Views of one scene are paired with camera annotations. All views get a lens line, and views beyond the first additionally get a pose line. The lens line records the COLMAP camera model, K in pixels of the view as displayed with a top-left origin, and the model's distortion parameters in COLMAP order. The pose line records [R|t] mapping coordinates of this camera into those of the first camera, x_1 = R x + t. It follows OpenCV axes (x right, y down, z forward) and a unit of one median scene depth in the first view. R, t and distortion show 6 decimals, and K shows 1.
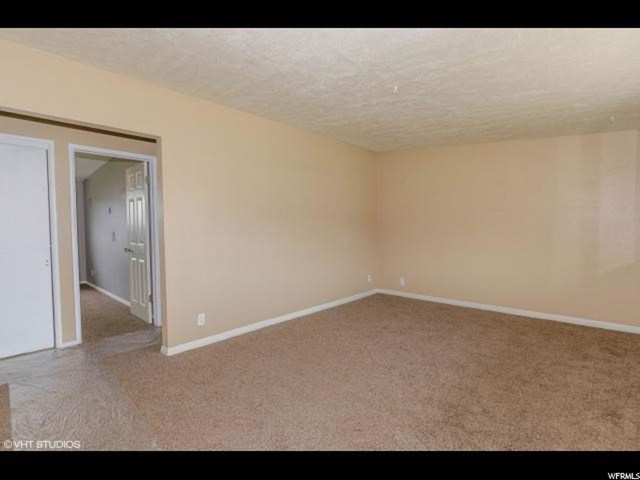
lens RADIAL K [[306.4, 0, 321.0], [0, 306.4, 239.0], [0, 0, 1]] dist [0.001184, 0.000324]
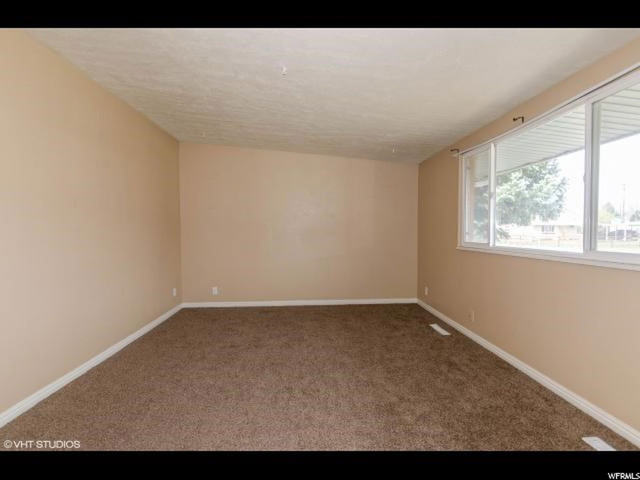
lens RADIAL K [[301.8, 0, 315.1], [0, 301.8, 240.7], [0, 0, 1]] dist [0.002463, -0.001899]
pose [[0.711632, -0.023359, 0.702164, -0.241856], [0.030586, 0.999530, 0.002253, -0.001328], [-0.701886, 0.019873, 0.712012, 0.261120]]
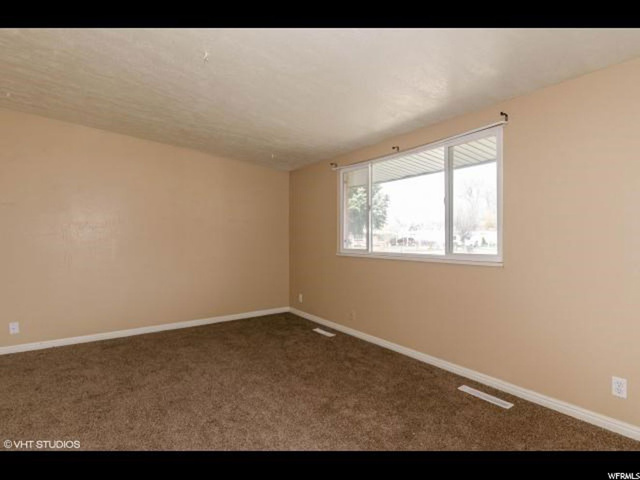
lens RADIAL K [[338.0, 0, 323.1], [0, 338.0, 239.8], [0, 0, 1]] dist [-0.003012, 0.001650]
pose [[0.224223, -0.005219, 0.974524, -0.402384], [0.041155, 0.999144, -0.004118, -0.009555], [-0.973669, 0.041030, 0.224246, 0.424104]]
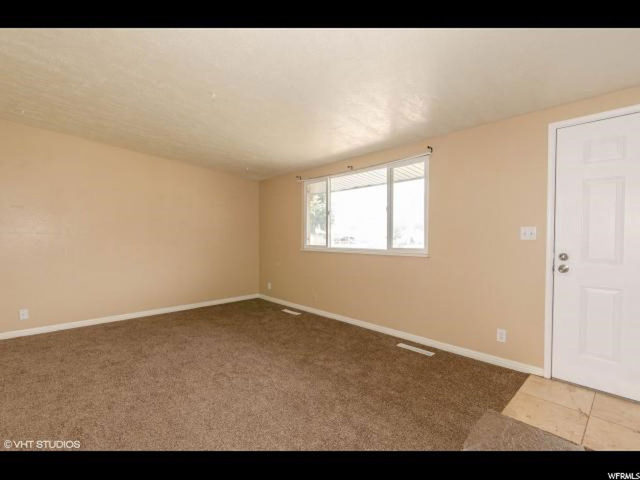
lens RADIAL K [[301.8, 0, 307.3], [0, 301.8, 243.7], [0, 0, 1]] dist [0.002463, -0.001899]
pose [[0.114781, -0.022081, 0.993145, -0.554070], [0.040642, 0.999020, 0.017515, -0.009458], [-0.992559, 0.038353, 0.115566, 0.468014]]
